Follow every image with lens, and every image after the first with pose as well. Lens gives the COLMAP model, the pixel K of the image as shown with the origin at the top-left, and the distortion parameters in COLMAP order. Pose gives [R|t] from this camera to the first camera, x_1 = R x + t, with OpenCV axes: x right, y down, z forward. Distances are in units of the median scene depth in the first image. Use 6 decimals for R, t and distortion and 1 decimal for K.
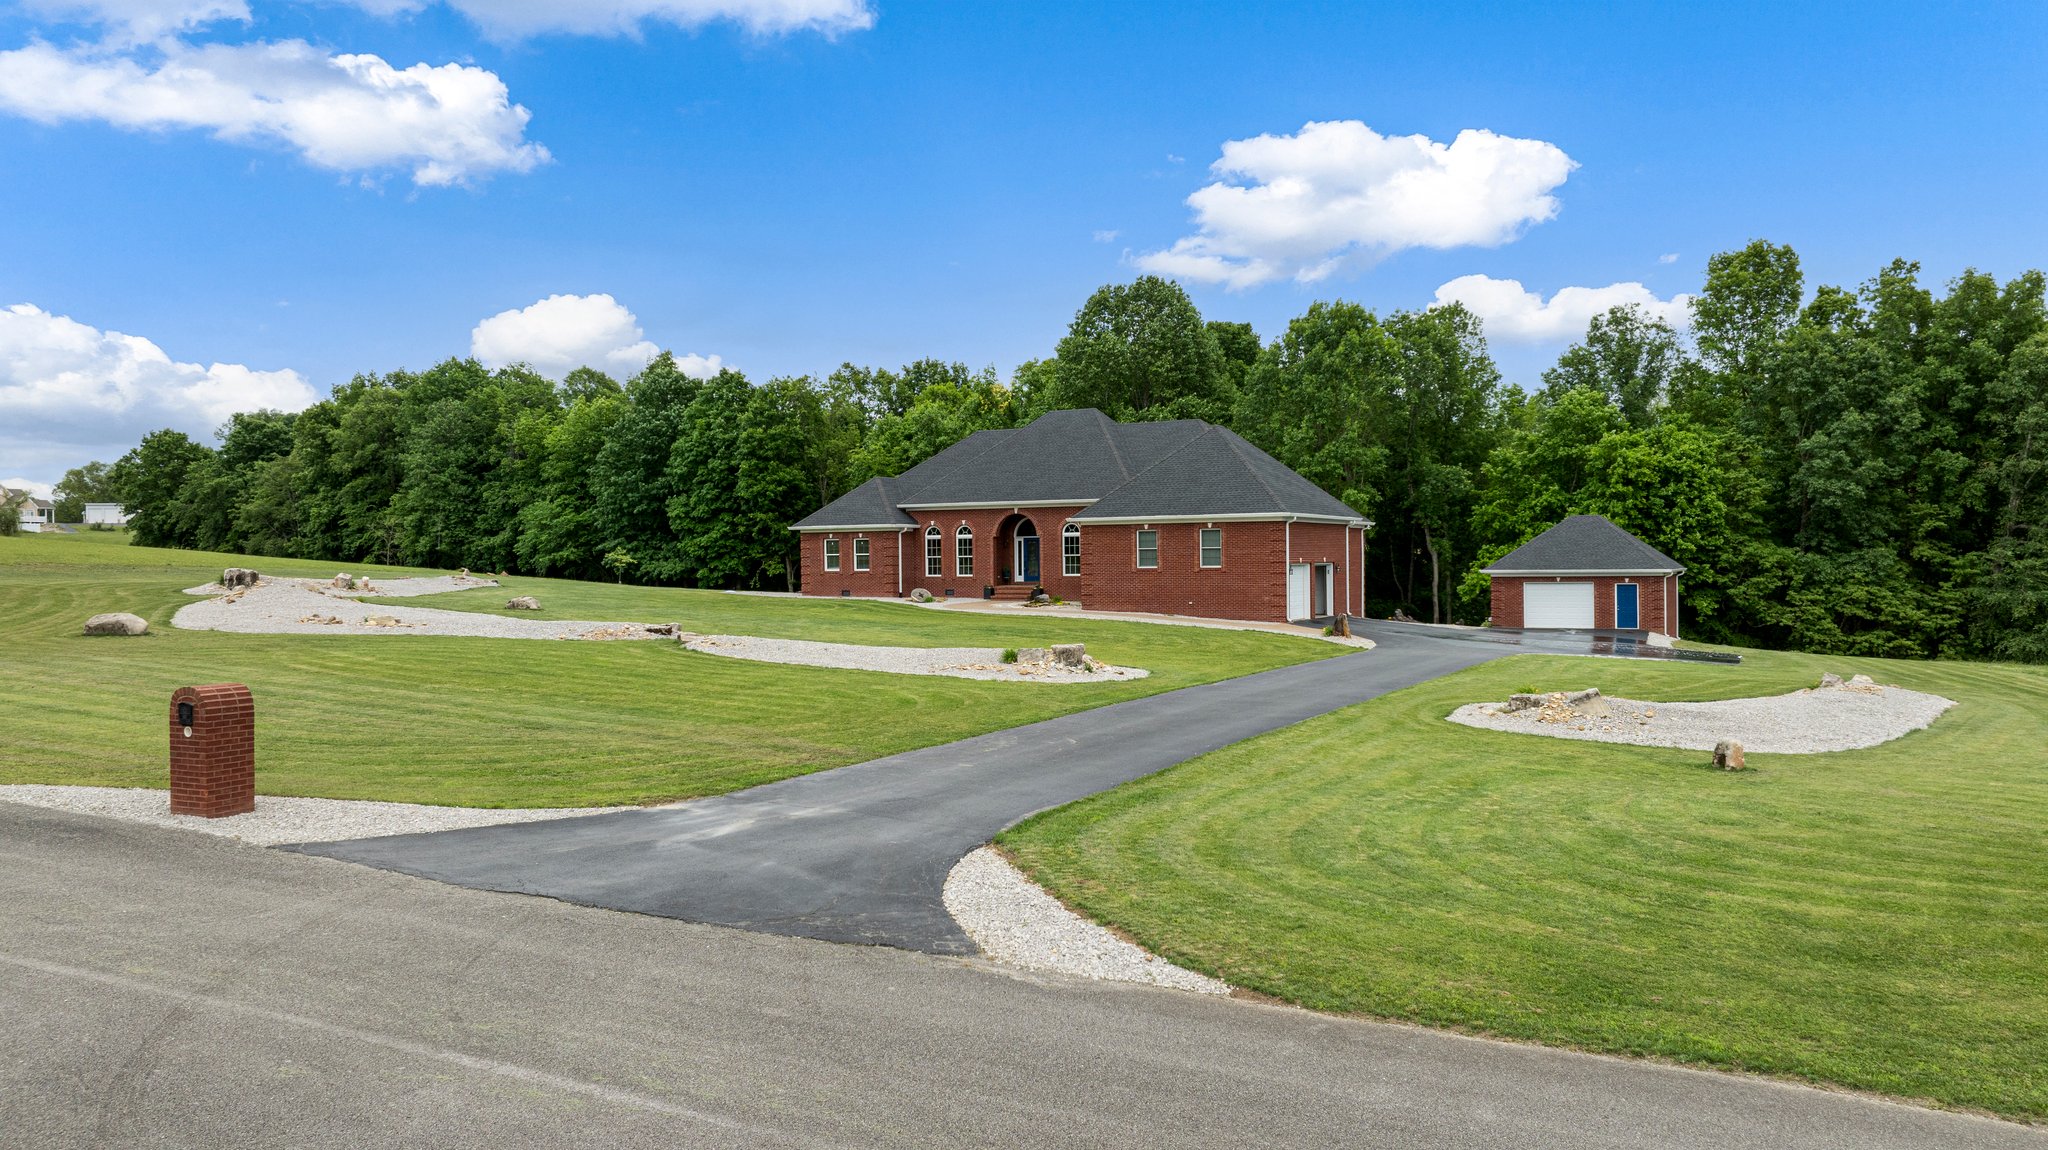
lens RADIAL K [[1438.6, 0, 1033.1], [0, 1438.6, 564.3], [0, 0, 1]] dist [-0.014049, 0.001282]
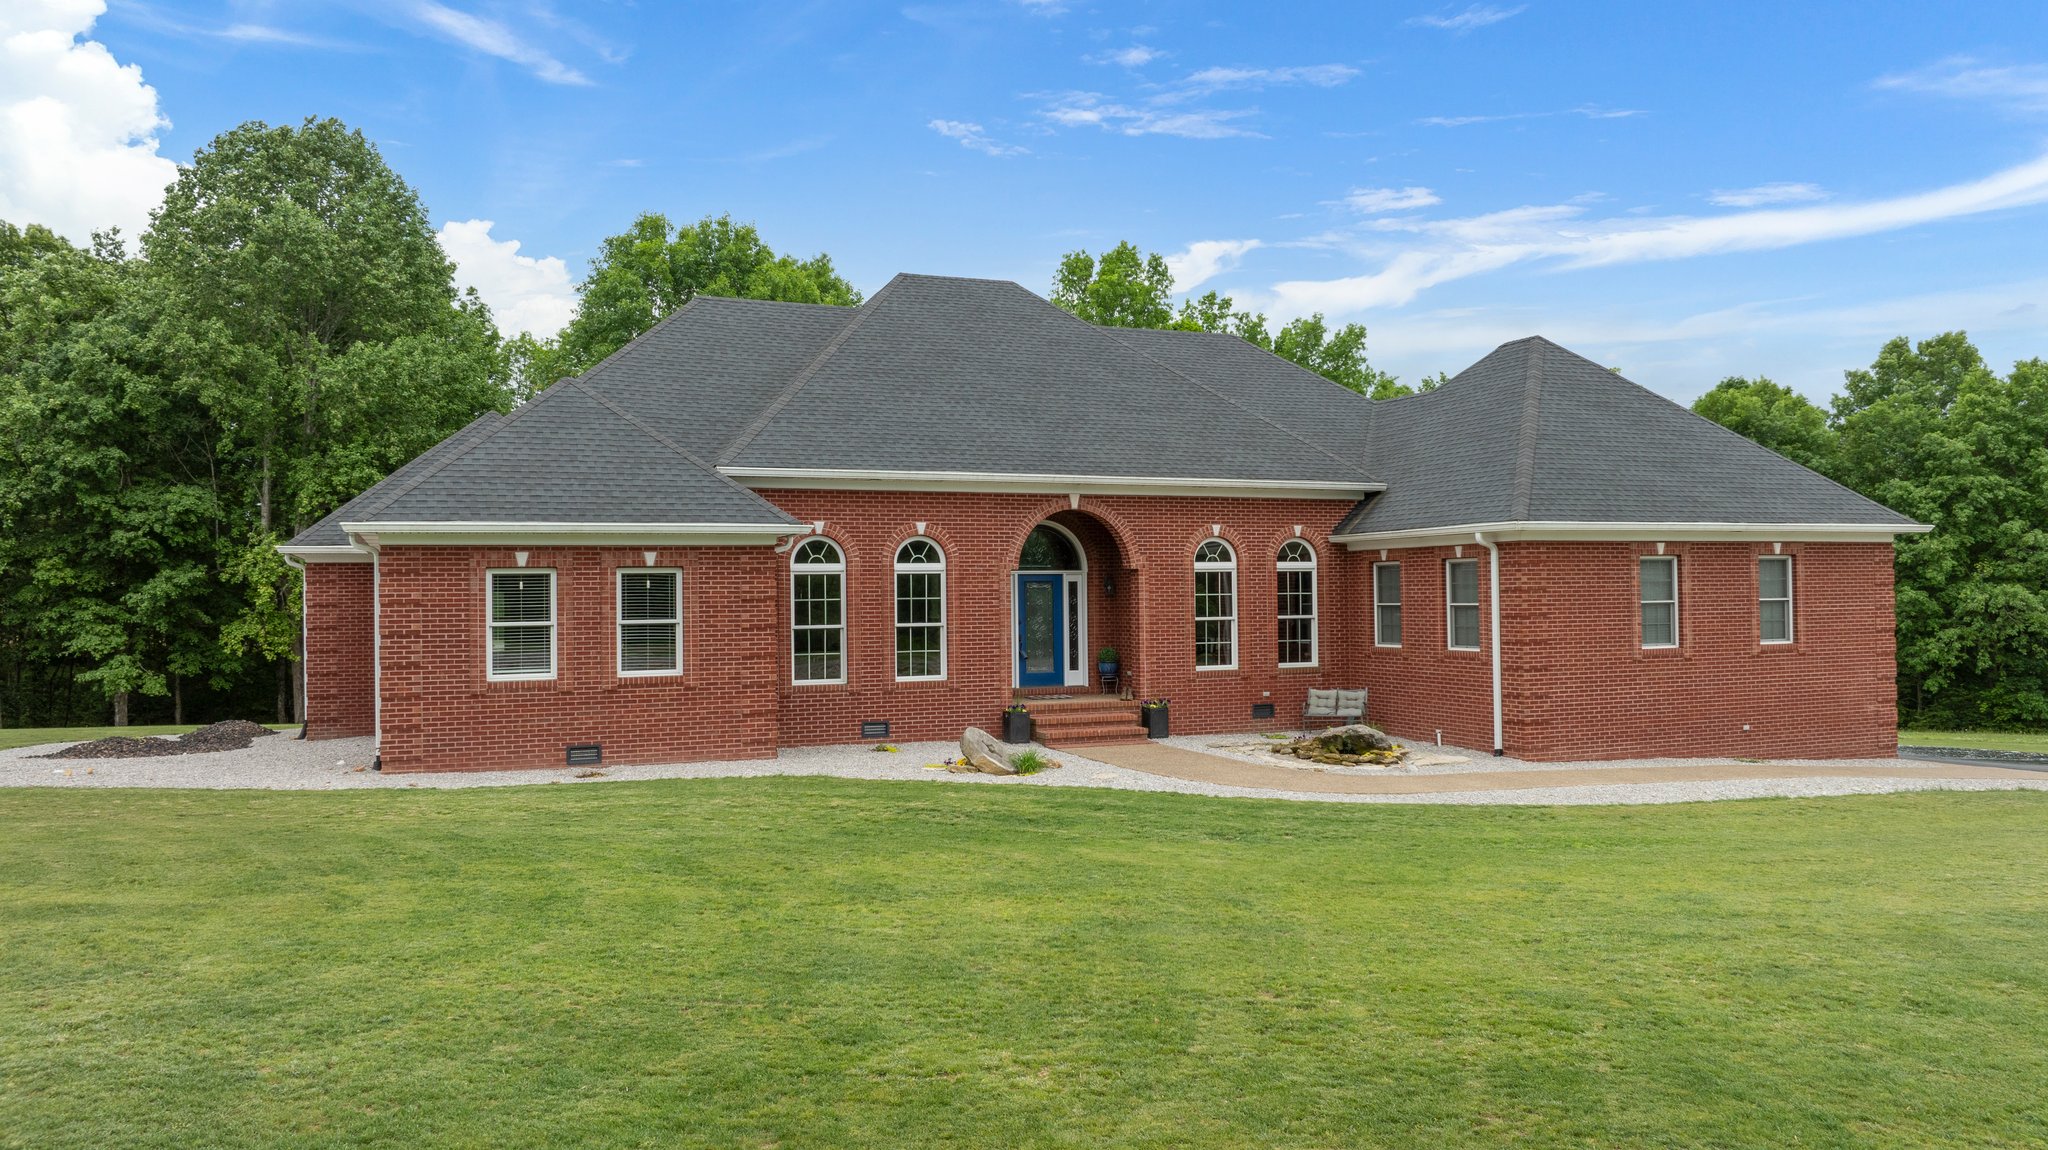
lens RADIAL K [[1438.6, 0, 1033.1], [0, 1438.6, 564.3], [0, 0, 1]] dist [-0.014049, 0.001282]
pose [[0.635428, 0.019210, 0.771921, -0.196994], [0.009265, 0.999429, -0.032498, -0.005519], [-0.772105, 0.027802, 0.634887, 0.490039]]
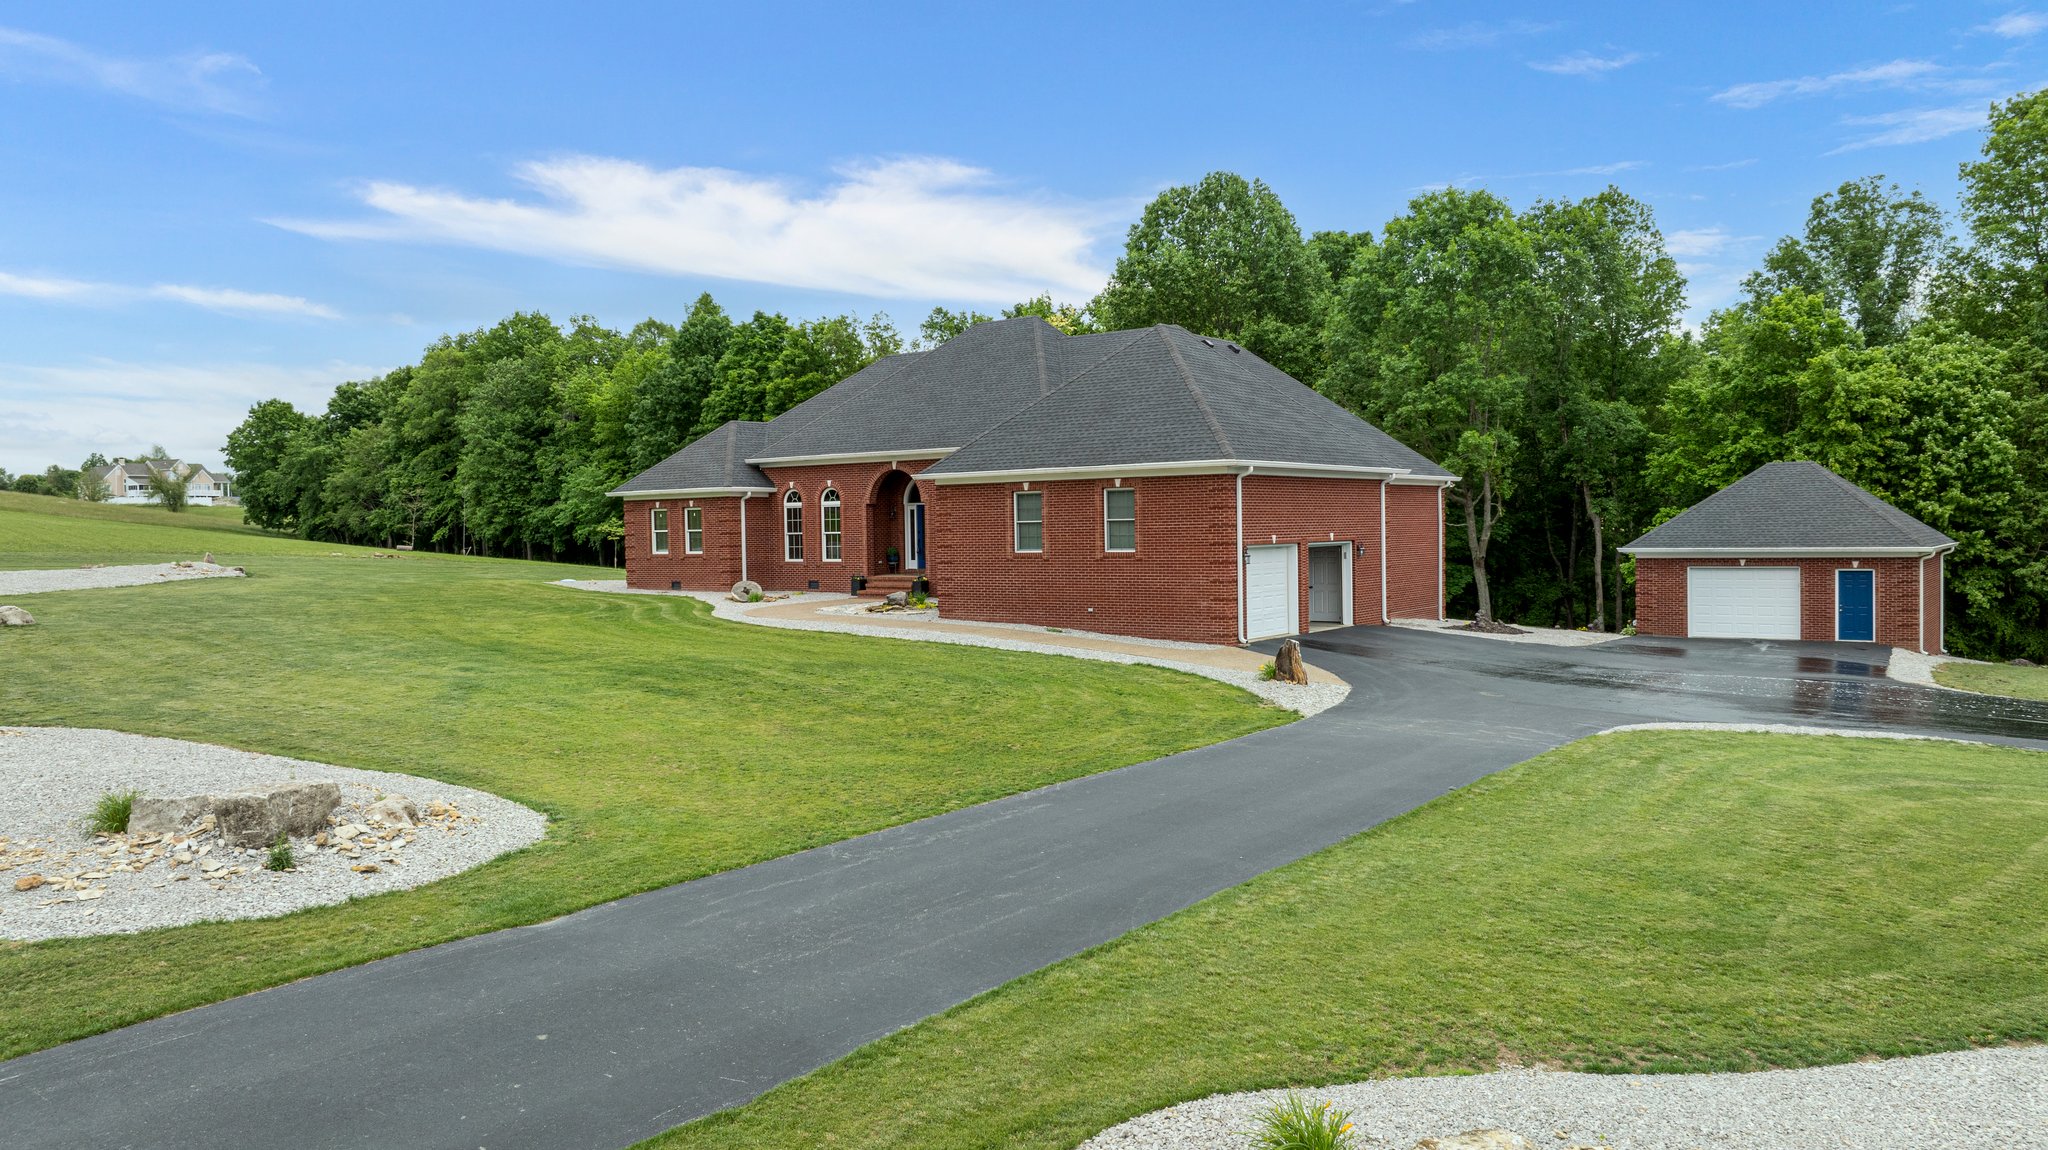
lens RADIAL K [[1438.6, 0, 1033.1], [0, 1438.6, 564.3], [0, 0, 1]] dist [-0.014049, 0.001282]
pose [[0.990298, -0.003620, -0.138915, 0.093717], [0.007099, 0.999673, 0.024558, -0.004266], [0.138781, -0.025306, 0.990000, 0.214234]]
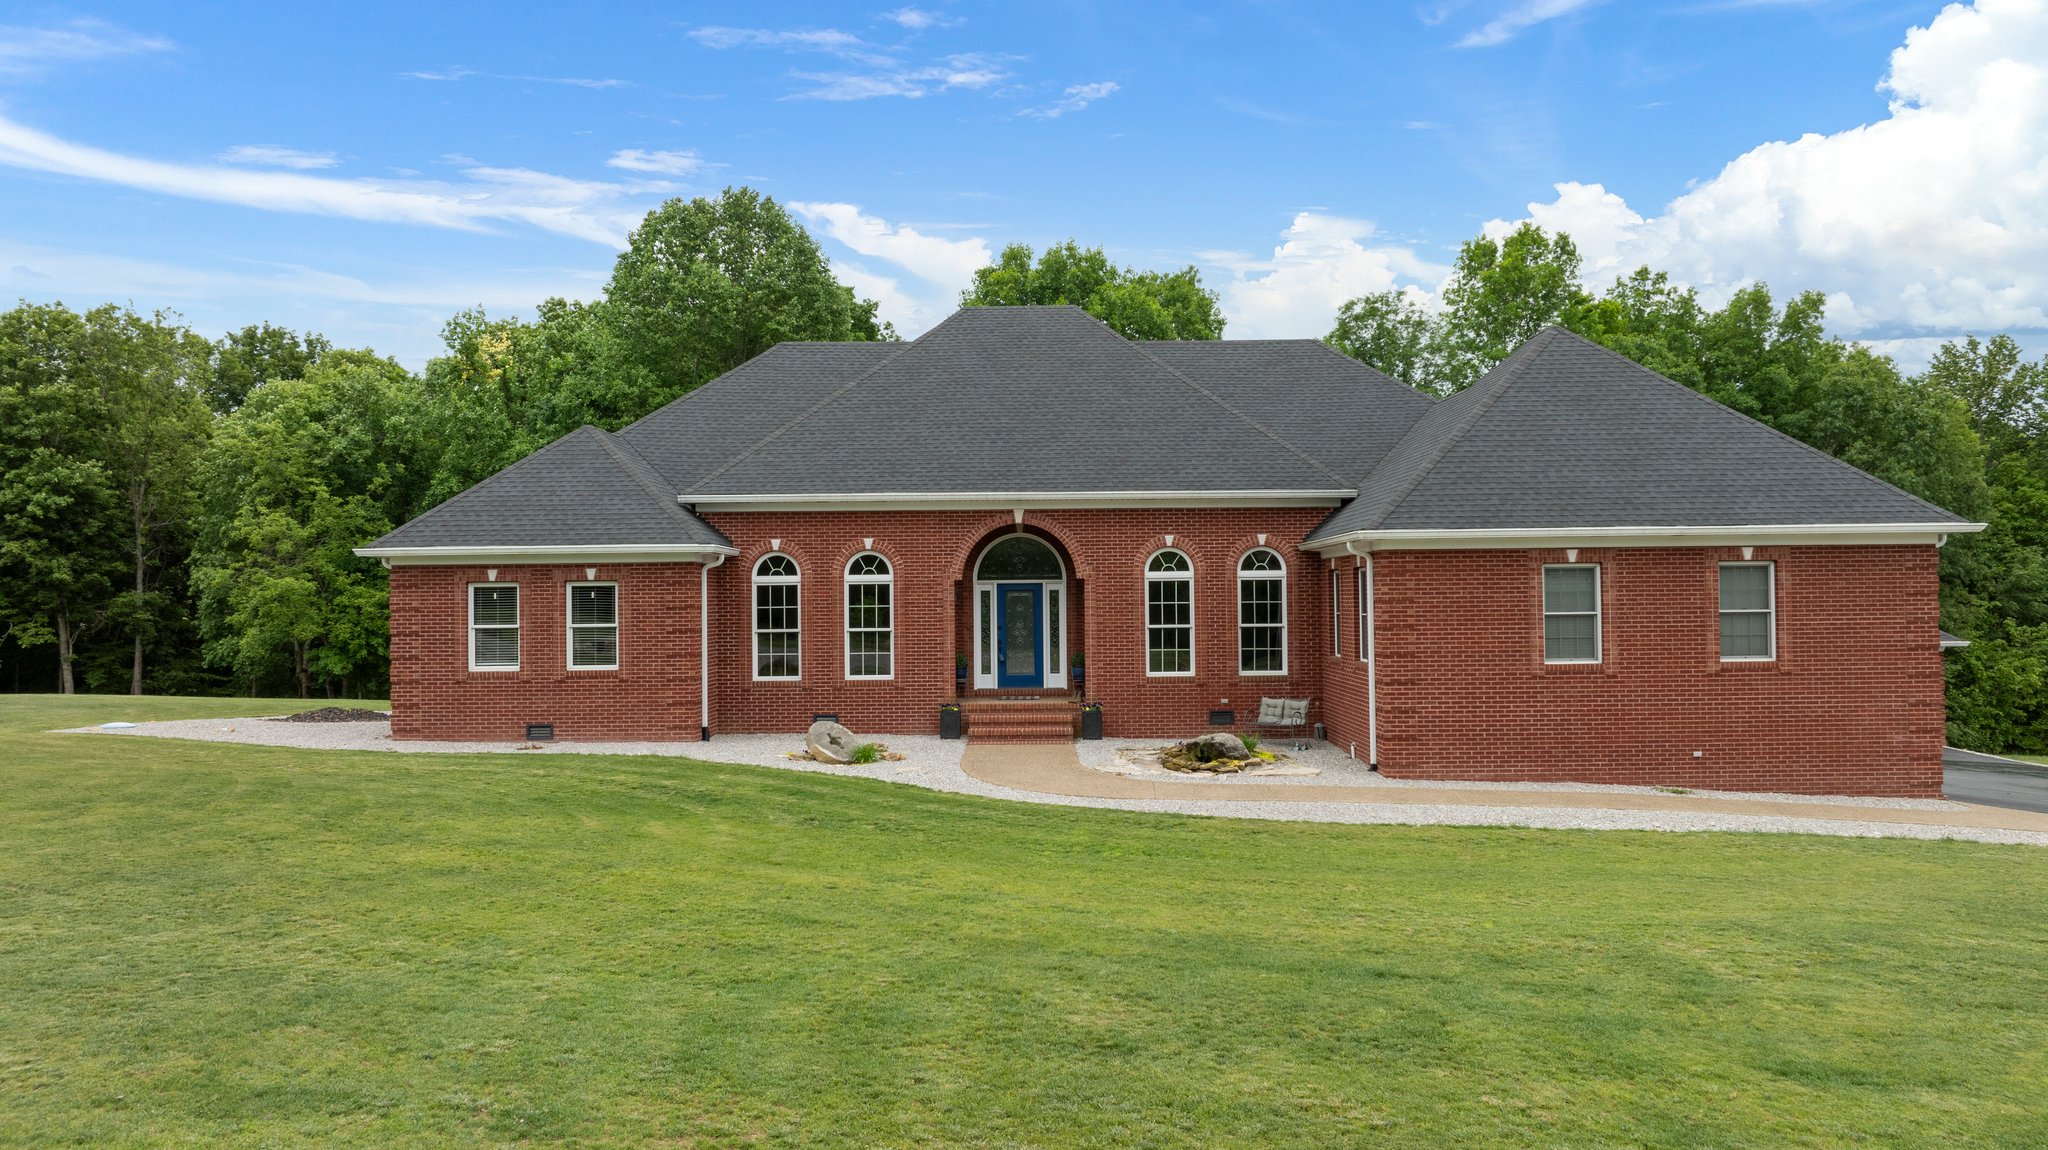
lens RADIAL K [[1438.6, 0, 1033.1], [0, 1438.6, 564.3], [0, 0, 1]] dist [-0.014049, 0.001282]
pose [[0.883664, 0.012648, 0.467950, -0.125715], [0.003492, 0.999429, -0.033607, -0.006451], [-0.468108, 0.031331, 0.883116, 0.408179]]
